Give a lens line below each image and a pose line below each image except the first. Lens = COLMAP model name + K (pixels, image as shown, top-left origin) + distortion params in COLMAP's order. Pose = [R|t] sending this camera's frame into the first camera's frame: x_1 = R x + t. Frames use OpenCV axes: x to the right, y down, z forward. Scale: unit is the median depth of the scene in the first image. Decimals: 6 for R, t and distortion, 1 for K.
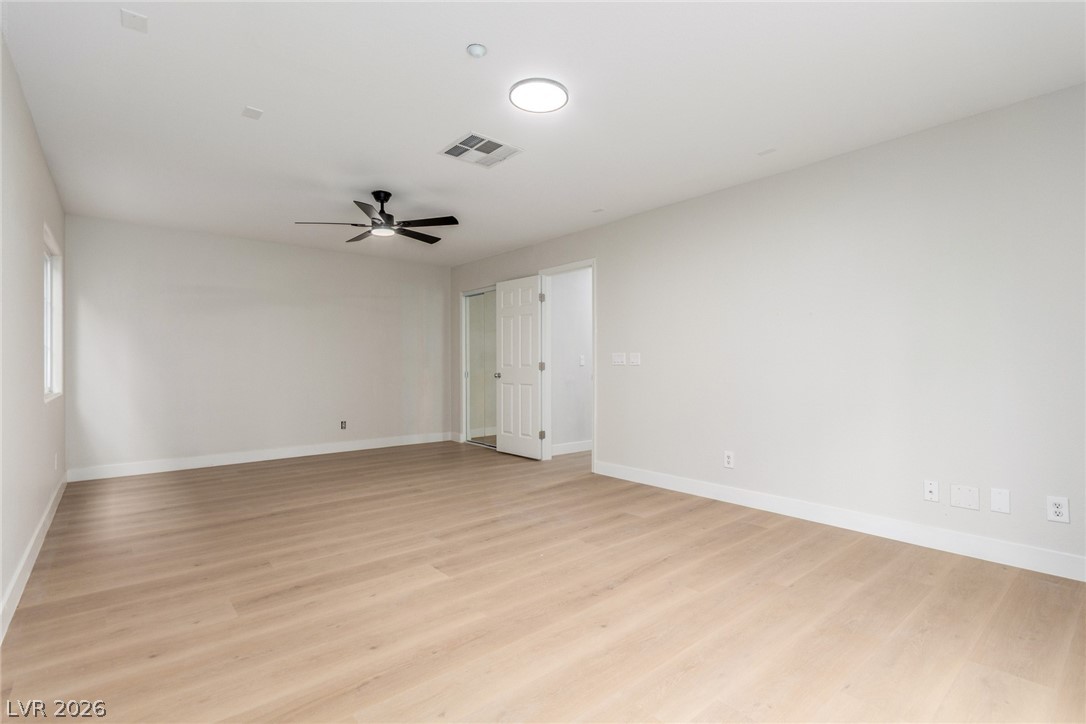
lens RADIAL K [[503.9, 0, 546.0], [0, 503.9, 363.4], [0, 0, 1]] dist [-0.004449, 0.003134]
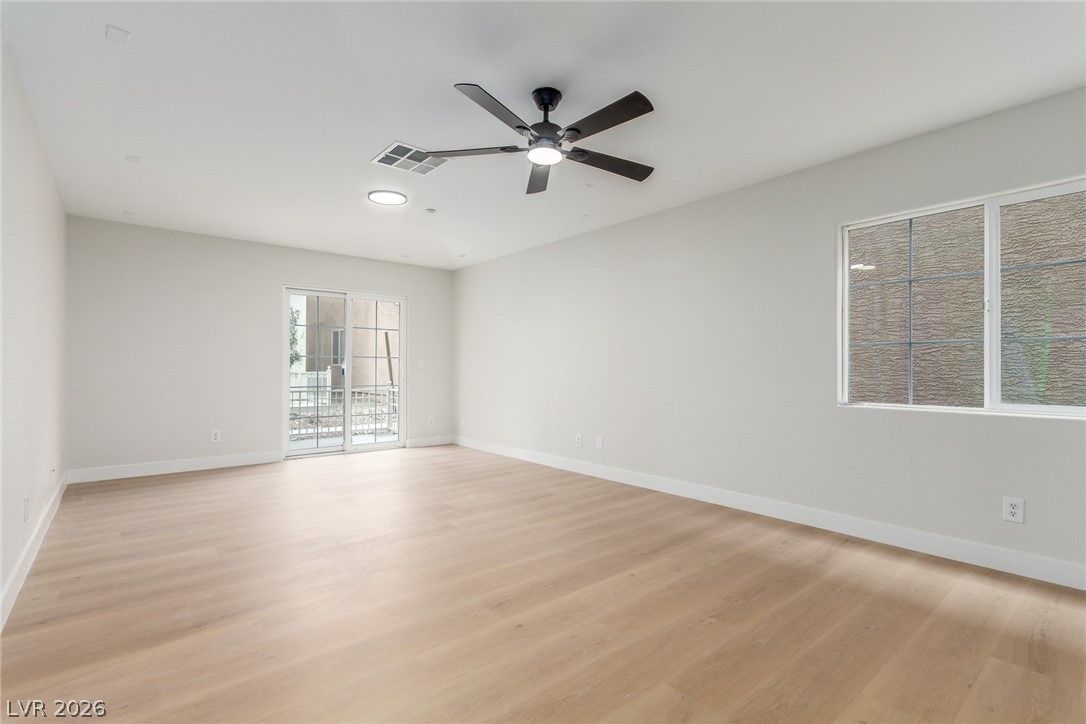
lens RADIAL K [[503.9, 0, 540.5], [0, 503.9, 363.0], [0, 0, 1]] dist [-0.004449, 0.003134]
pose [[-0.999855, -0.001741, 0.016955, -0.430075], [-0.002021, 0.999862, -0.016504, 0.008805], [-0.016924, -0.016536, -0.999720, 2.121651]]
